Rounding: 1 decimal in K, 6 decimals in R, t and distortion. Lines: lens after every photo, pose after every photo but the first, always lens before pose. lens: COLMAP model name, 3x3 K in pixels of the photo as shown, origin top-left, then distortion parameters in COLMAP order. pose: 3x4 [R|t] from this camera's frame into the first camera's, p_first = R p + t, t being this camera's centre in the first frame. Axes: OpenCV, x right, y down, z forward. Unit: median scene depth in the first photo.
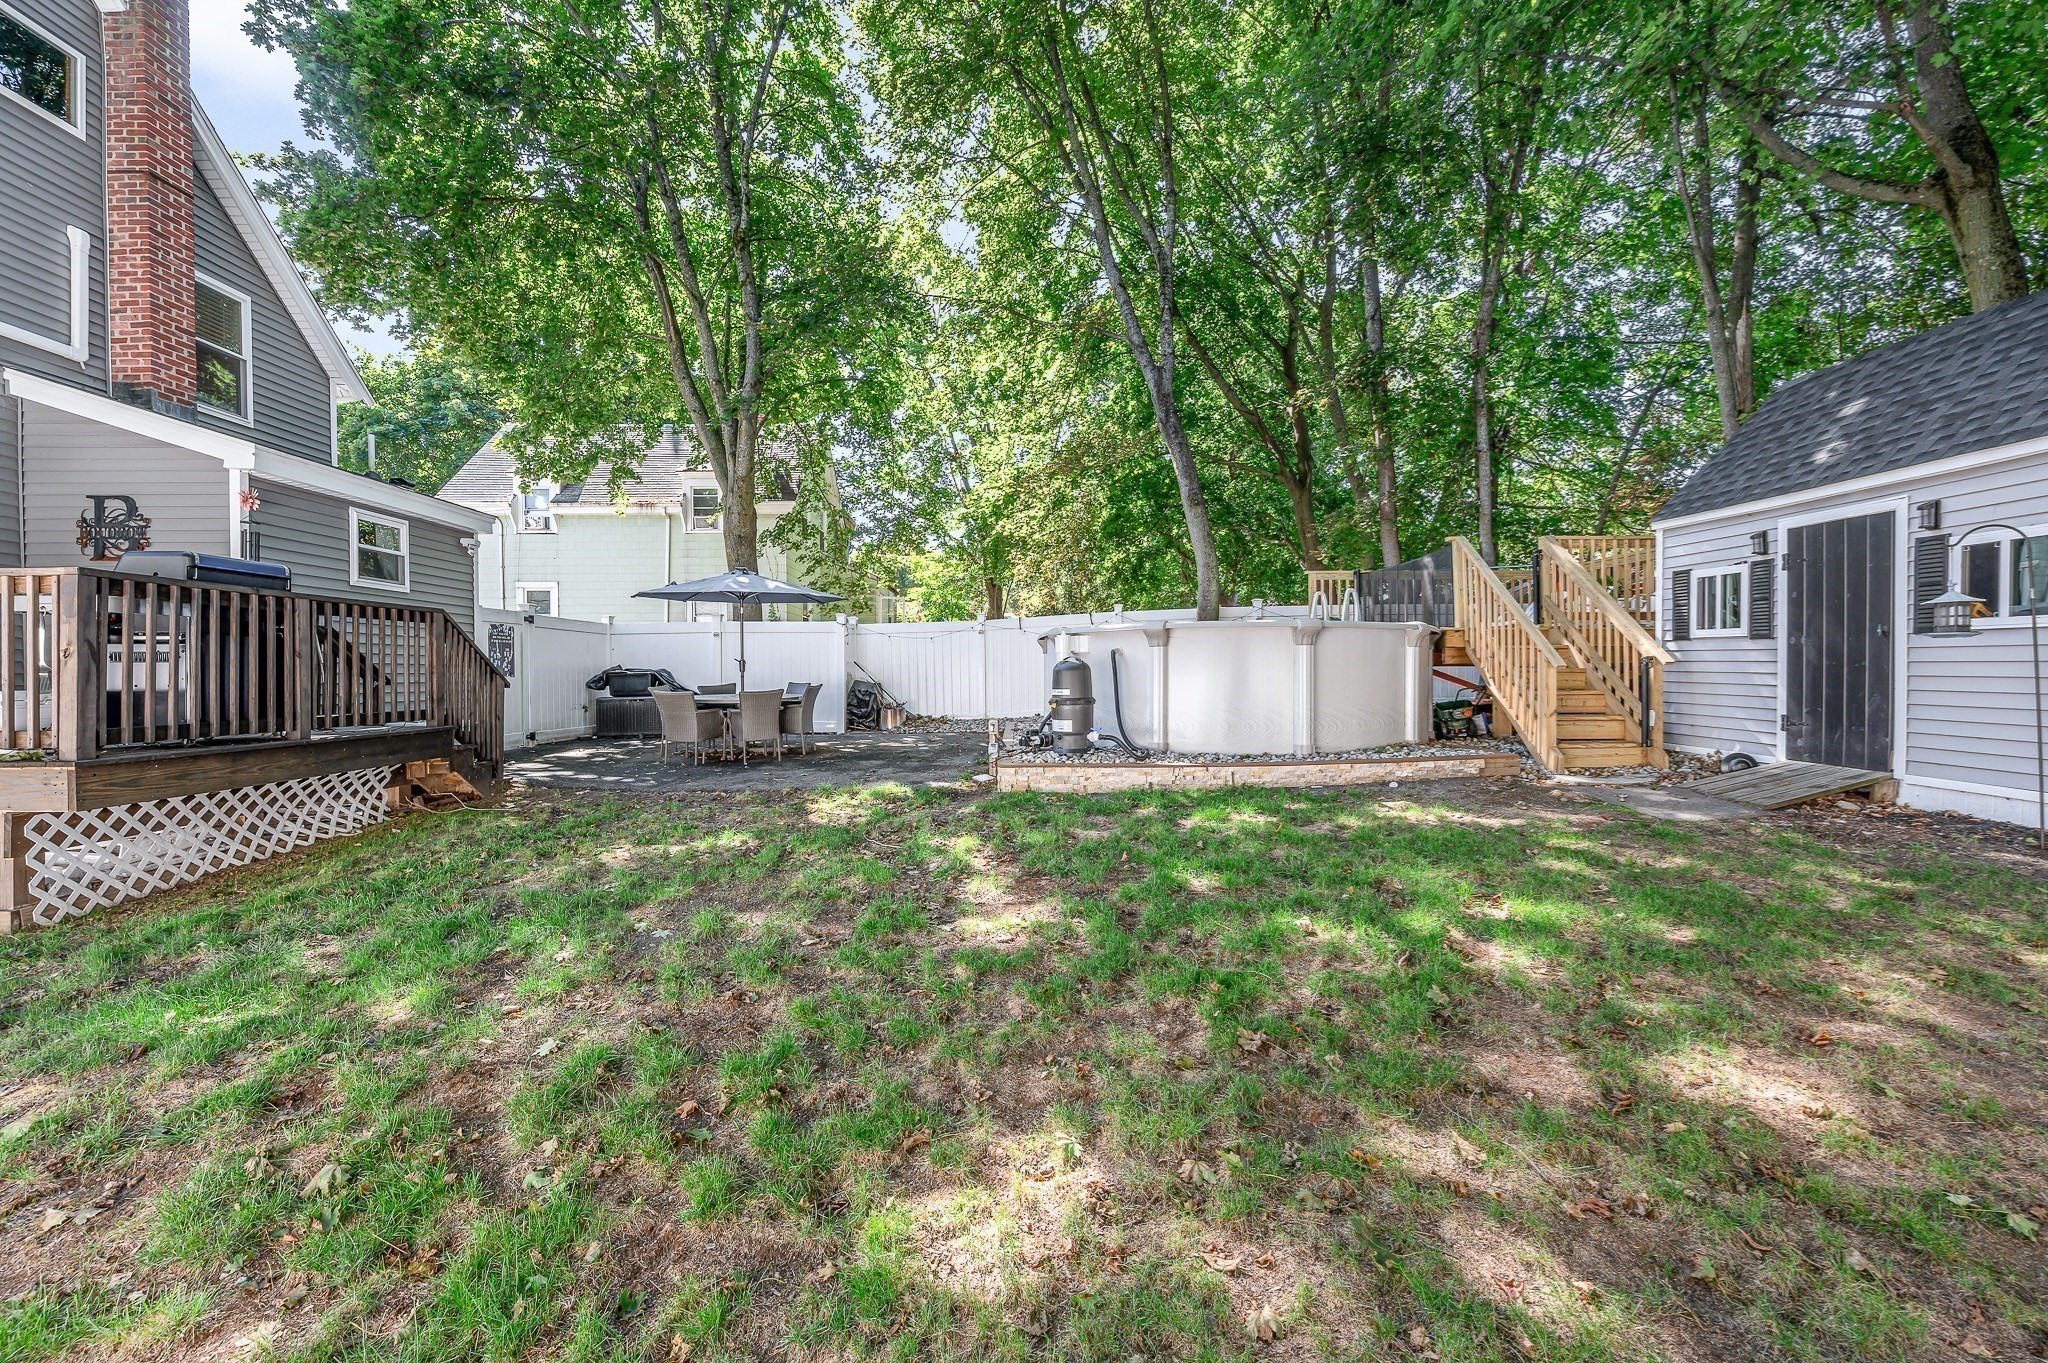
lens RADIAL K [[812.7, 0, 1028.3], [0, 812.7, 676.7], [0, 0, 1]] dist [-0.001253, 0.000148]
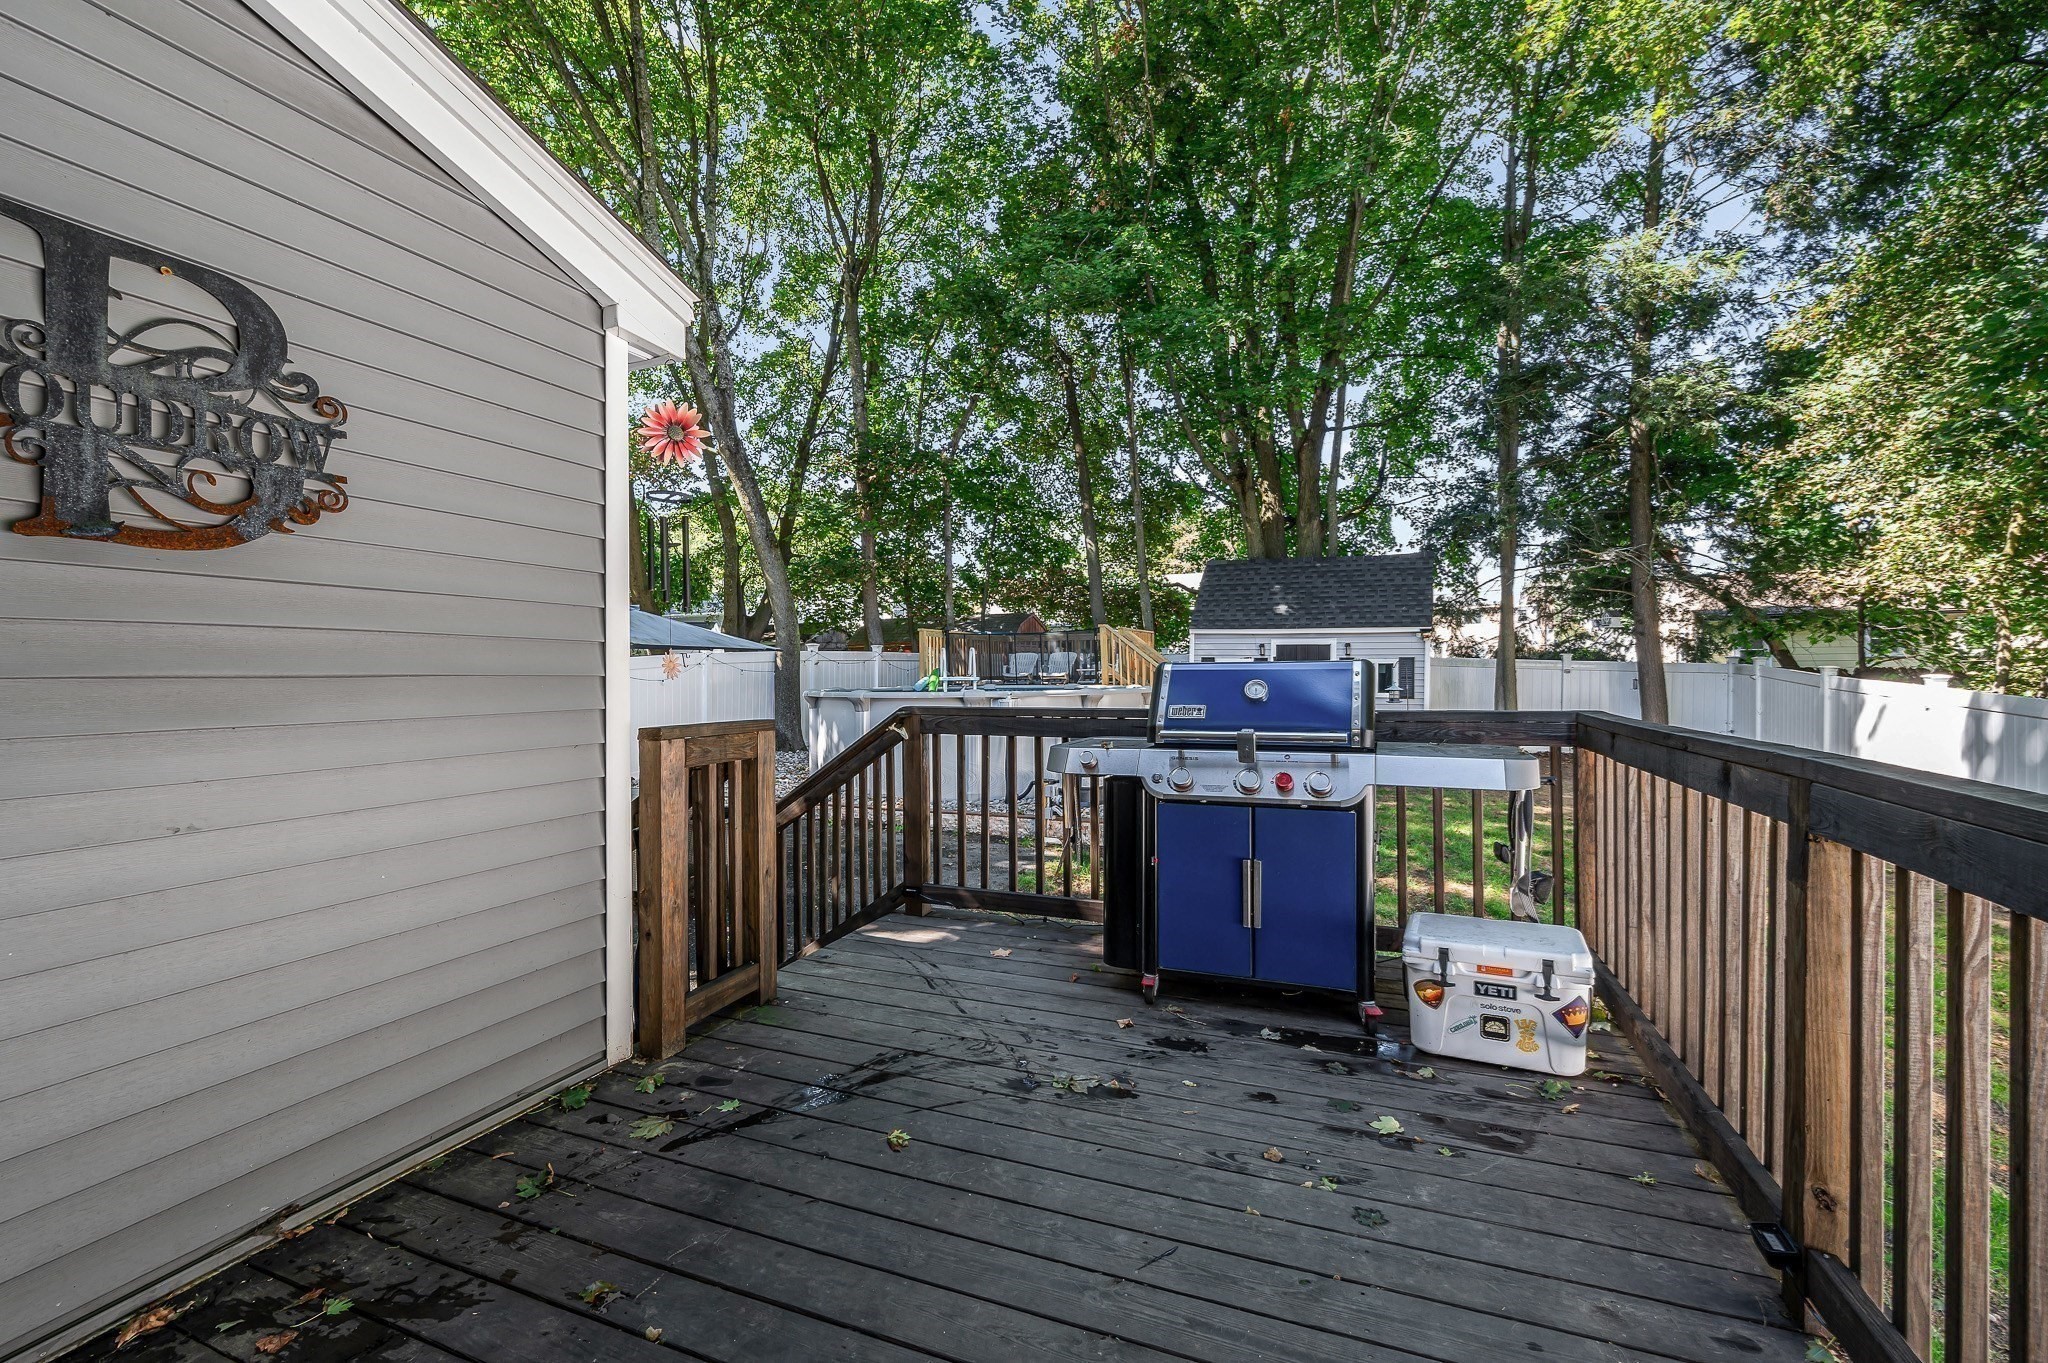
lens RADIAL K [[846.6, 0, 1029.3], [0, 846.6, 686.3], [0, 0, 1]] dist [-0.000700, -0.000028]
pose [[0.405792, -0.013966, 0.913859, -1.152881], [0.028602, 0.999588, 0.002576, -0.090827], [-0.913518, 0.025092, 0.406024, 0.638079]]
